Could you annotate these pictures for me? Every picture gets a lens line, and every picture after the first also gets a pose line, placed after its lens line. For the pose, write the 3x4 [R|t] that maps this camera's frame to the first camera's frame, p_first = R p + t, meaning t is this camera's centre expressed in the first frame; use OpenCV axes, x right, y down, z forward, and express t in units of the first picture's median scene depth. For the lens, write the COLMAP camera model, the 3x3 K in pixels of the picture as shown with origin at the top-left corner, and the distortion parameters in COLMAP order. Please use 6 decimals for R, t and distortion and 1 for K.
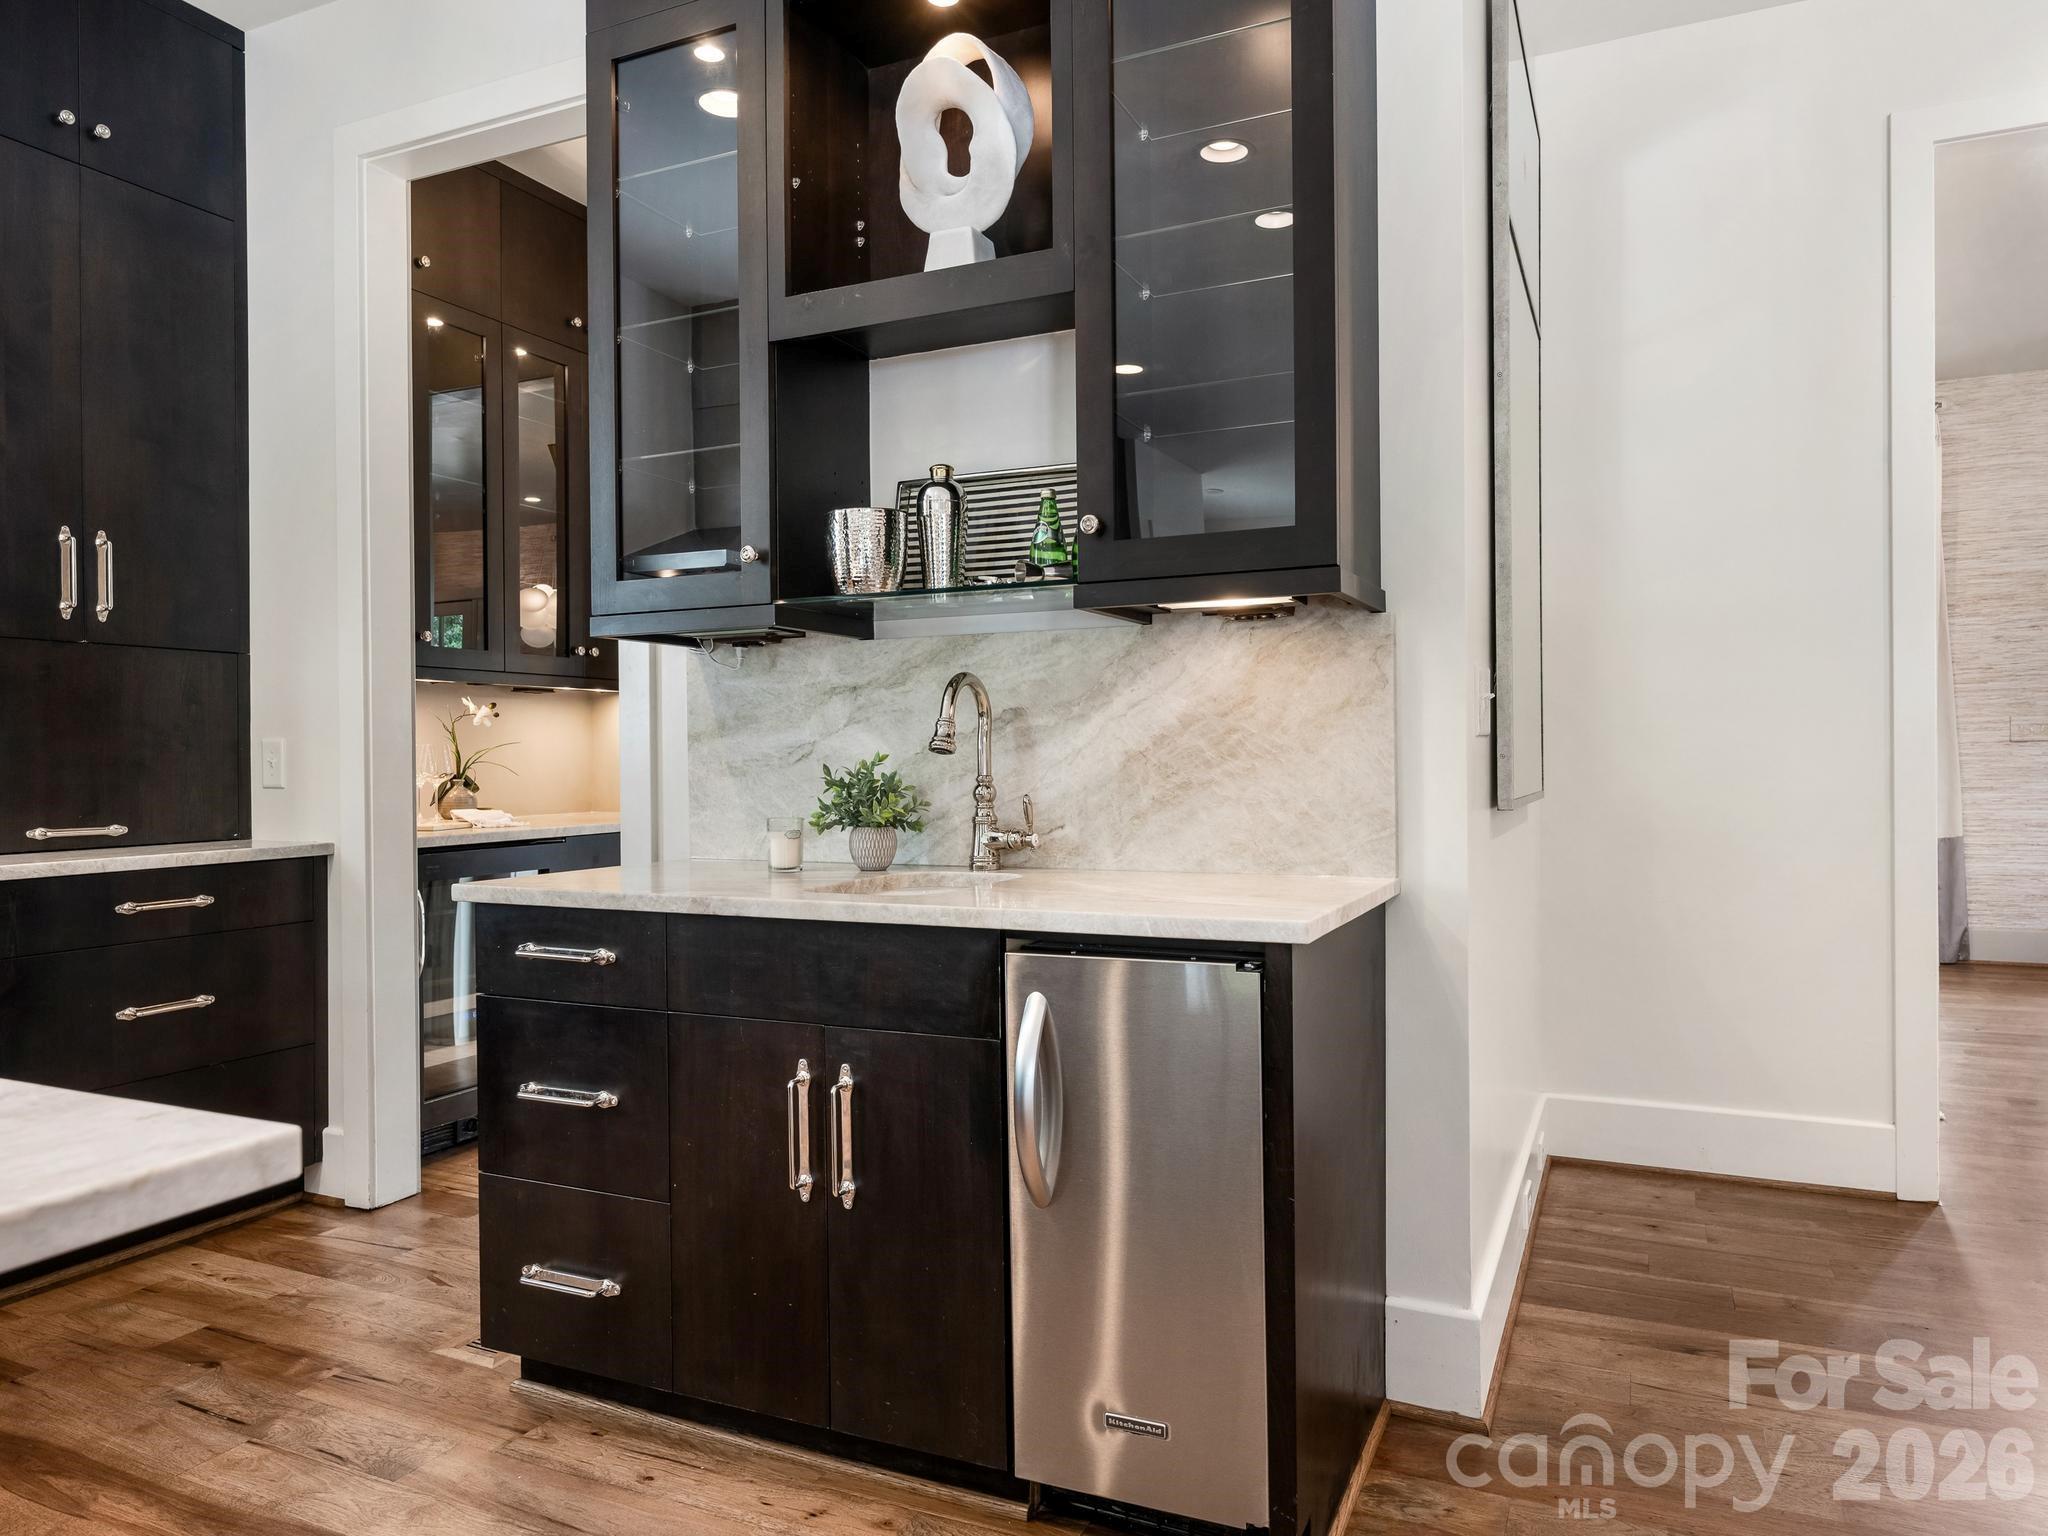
lens RADIAL K [[1281.5, 0, 1038.3], [0, 1281.5, 768.3], [0, 0, 1]] dist [-0.002230, -0.004720]
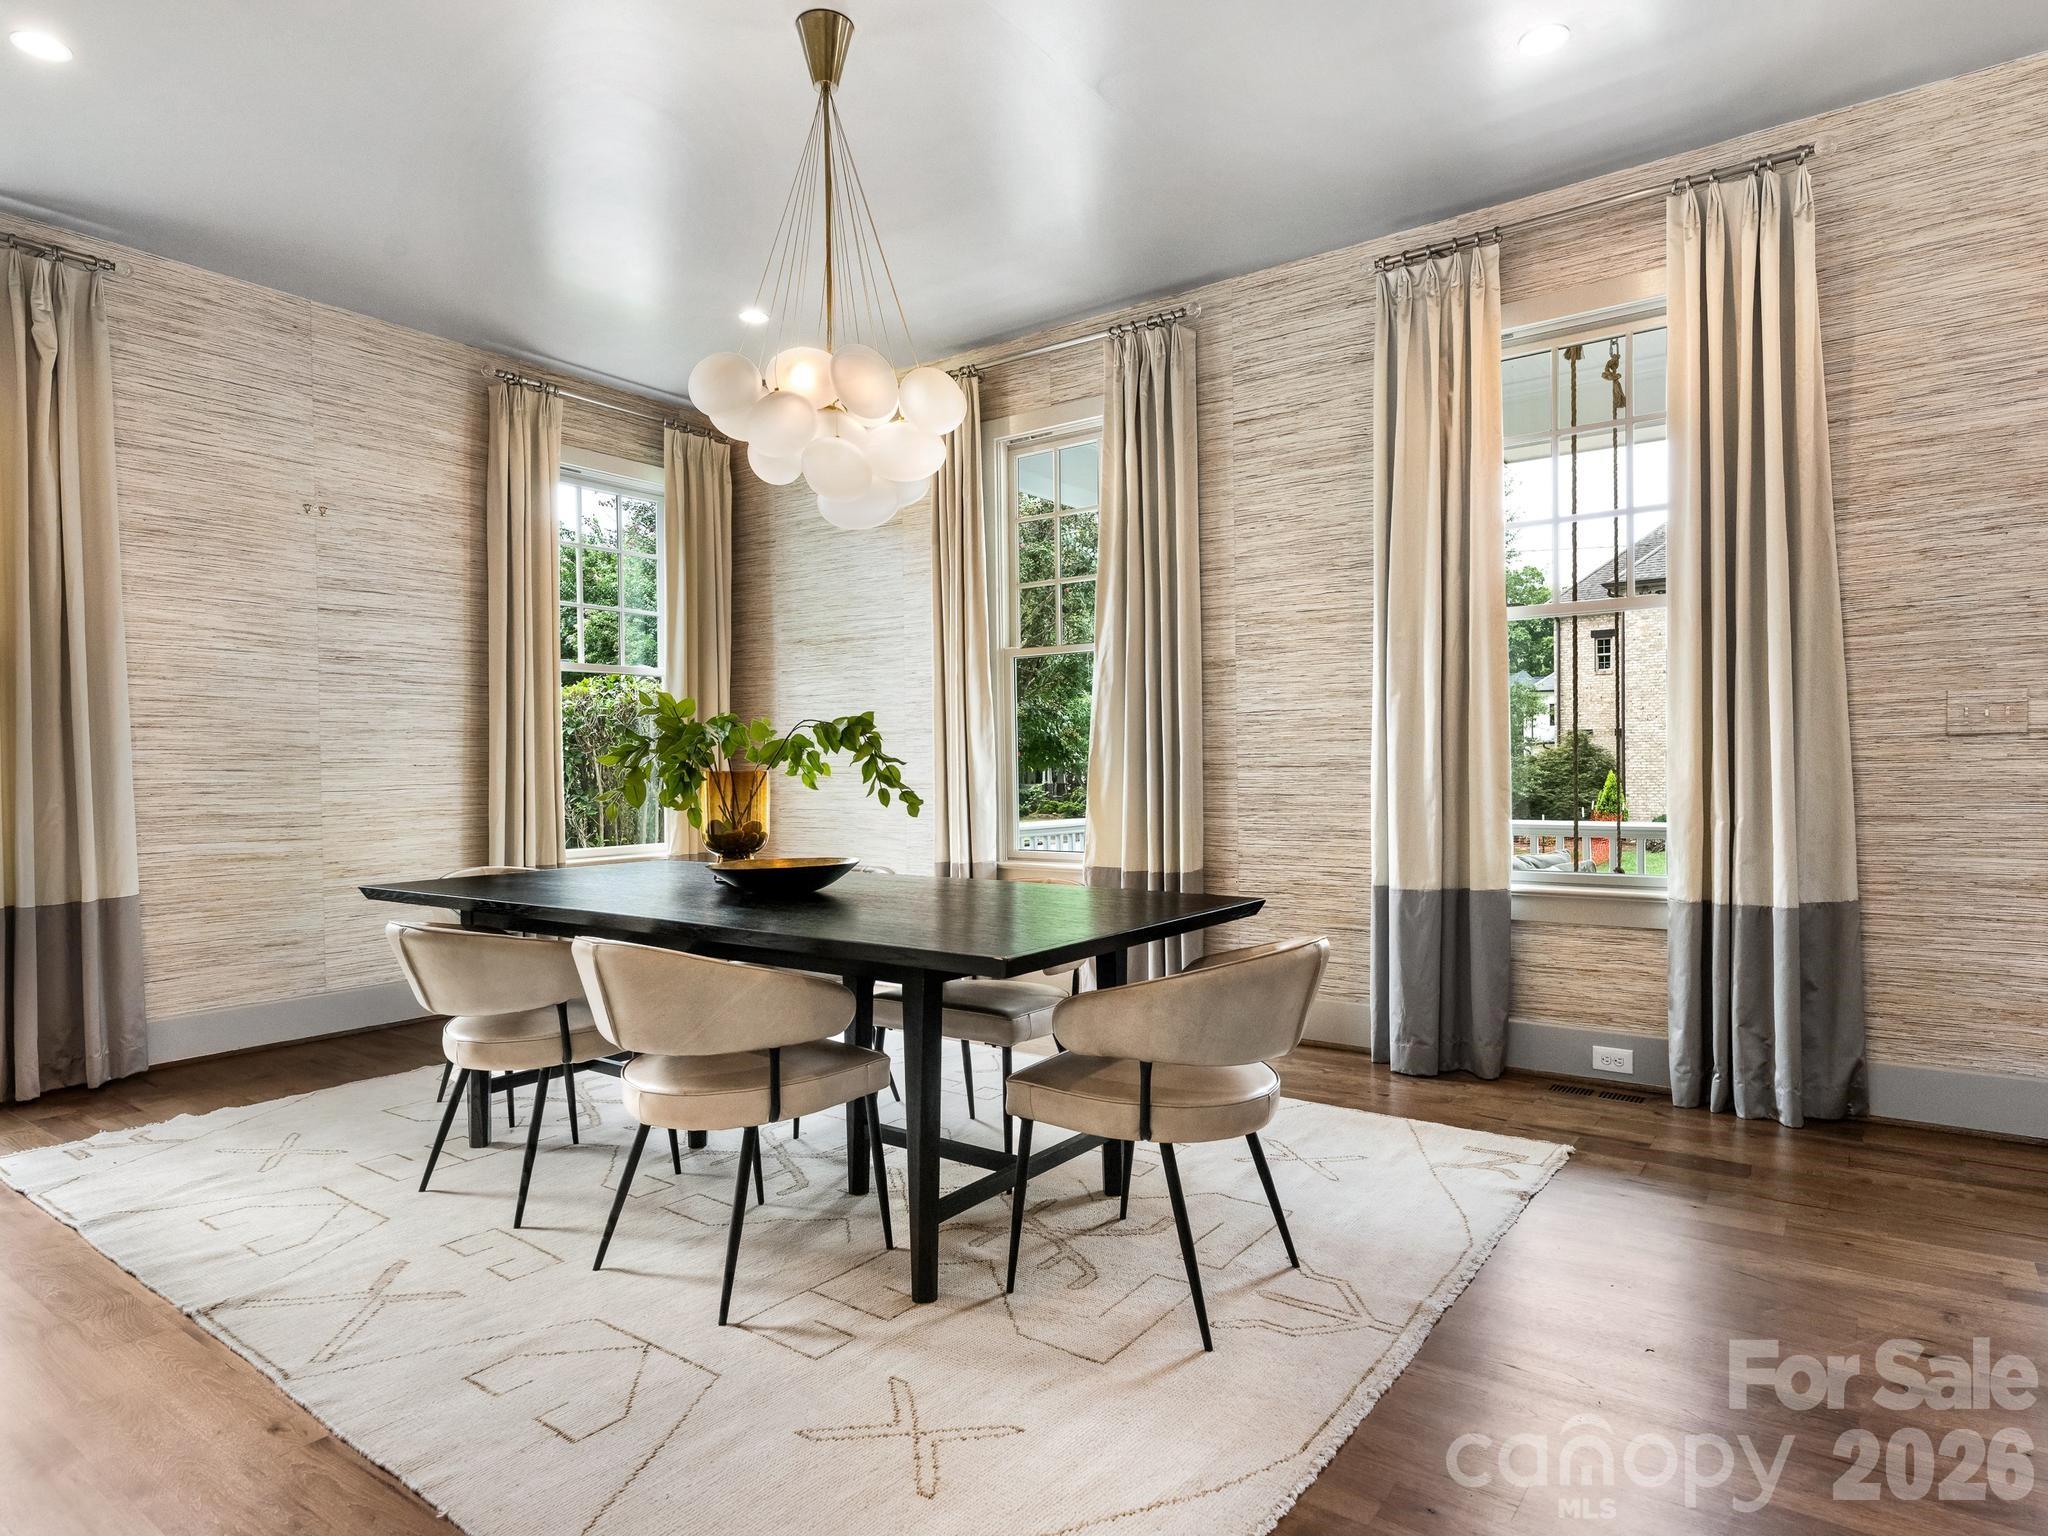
lens RADIAL K [[1153.2, 0, 1023.1], [0, 1153.2, 795.4], [0, 0, 1]] dist [-0.002346, -0.001527]
pose [[0.982113, -0.001690, -0.188287, 0.454527], [0.004335, 0.999898, 0.013636, -0.003067], [0.188245, -0.014209, 0.982019, 0.422882]]
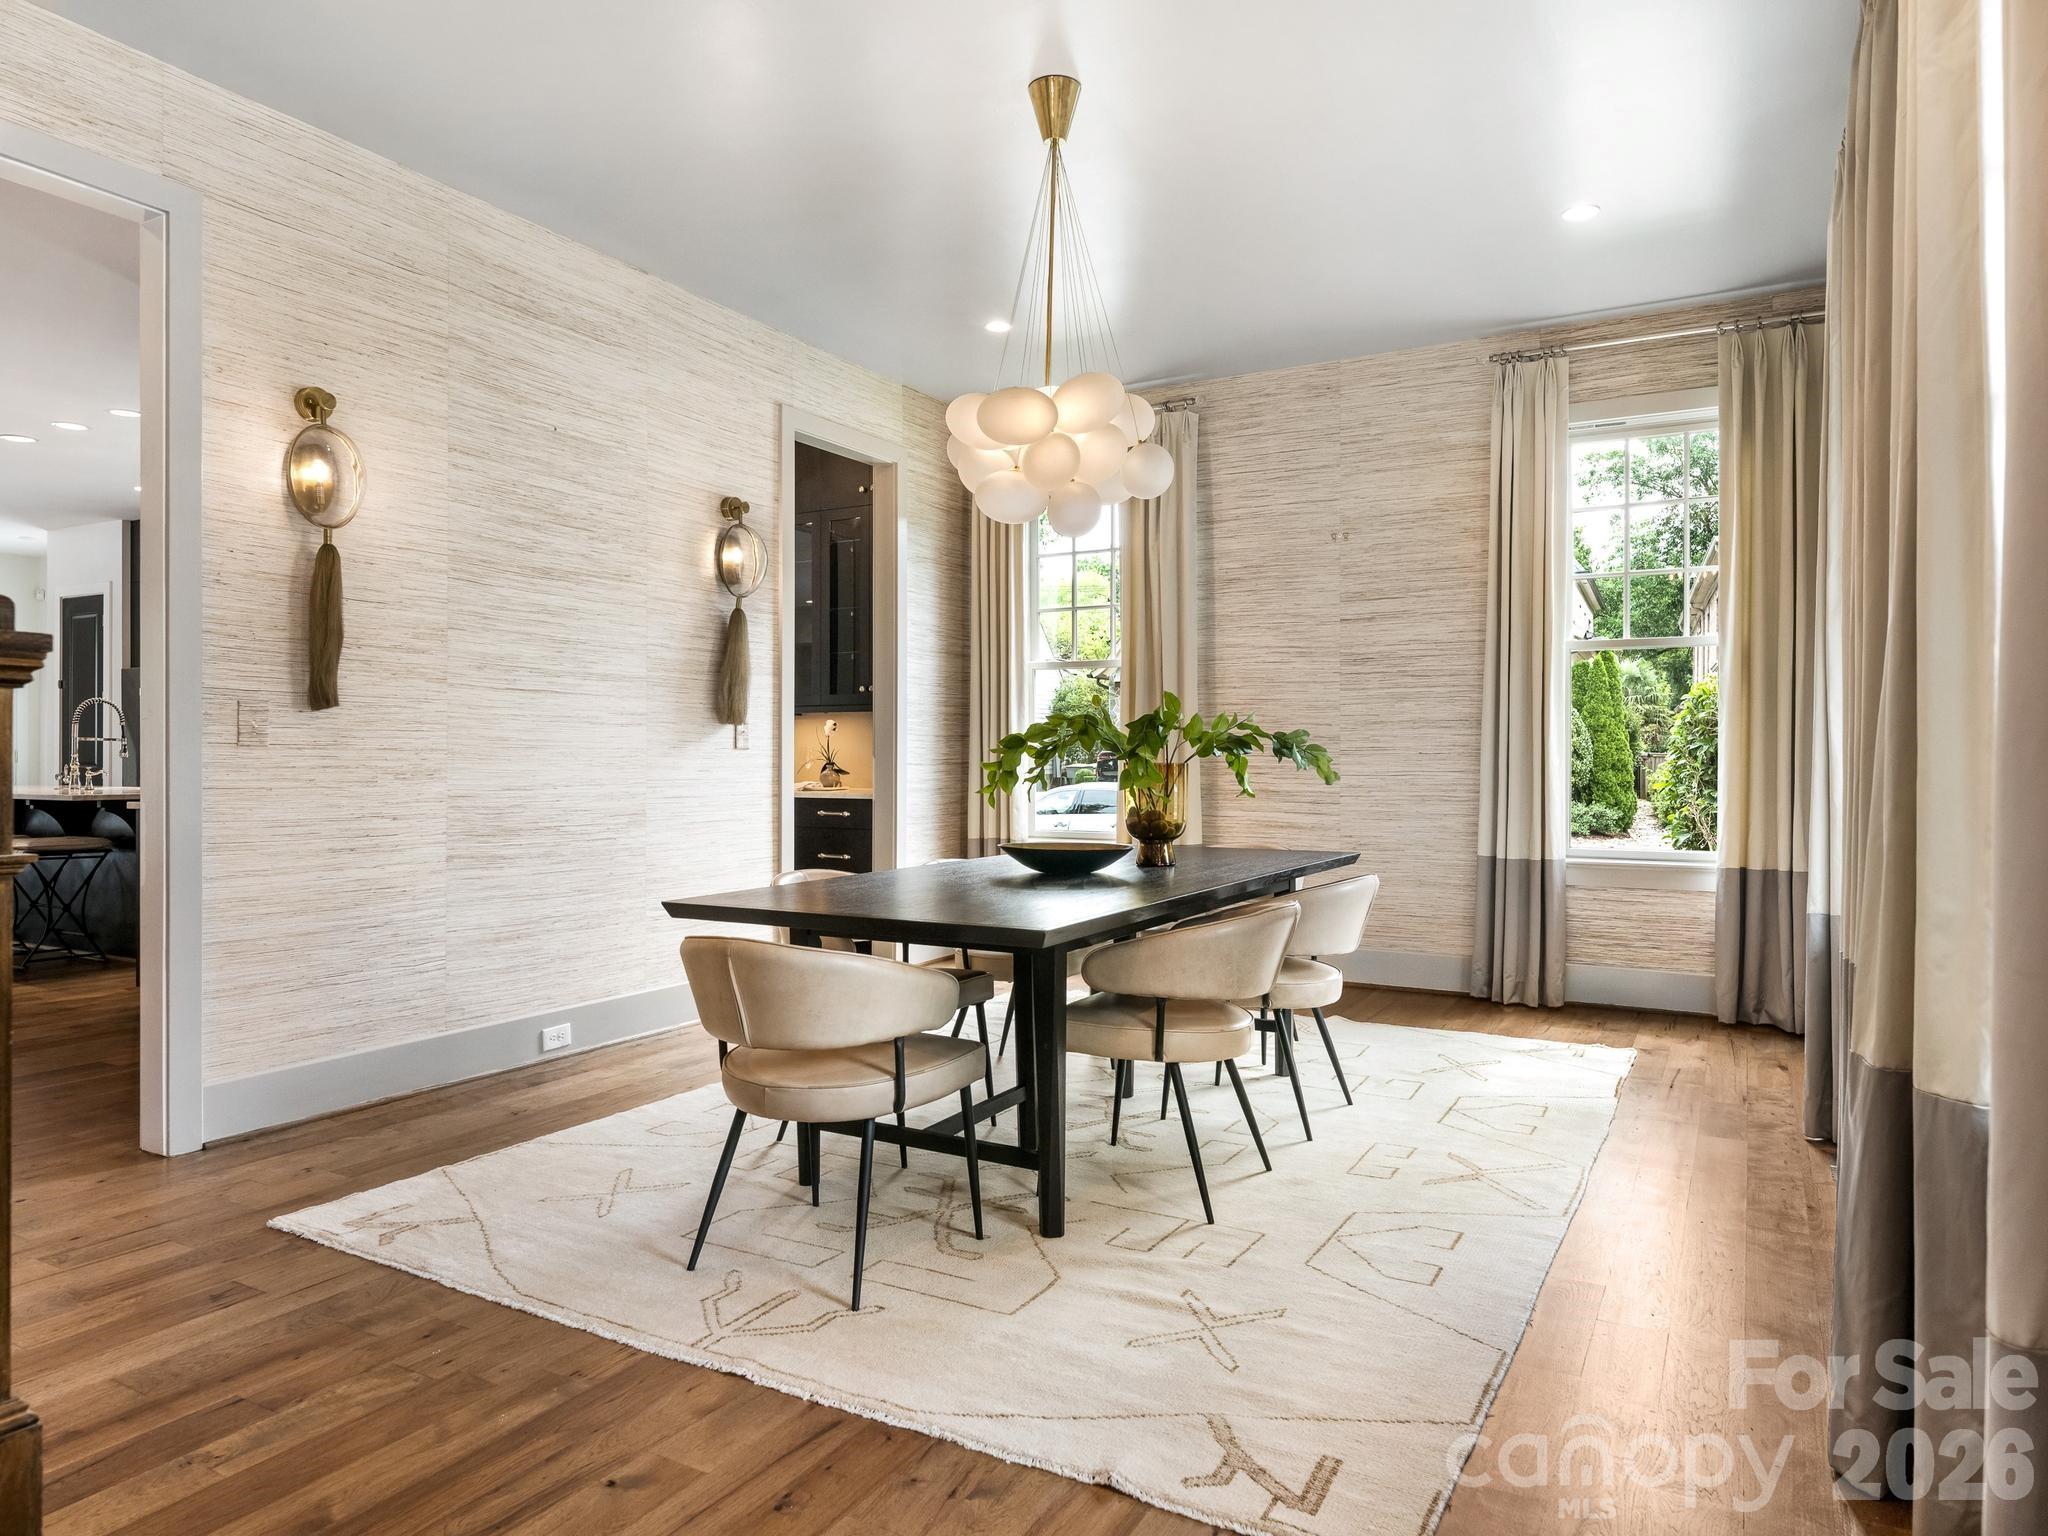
lens RADIAL K [[1281.5, 0, 1025.4], [0, 1281.5, 770.5], [0, 0, 1]] dist [-0.002230, -0.004720]
pose [[-0.061400, 0.013034, -0.998028, 0.772642], [-0.015445, 0.999783, 0.014007, -0.009179], [0.997994, 0.016275, -0.061185, 0.791849]]
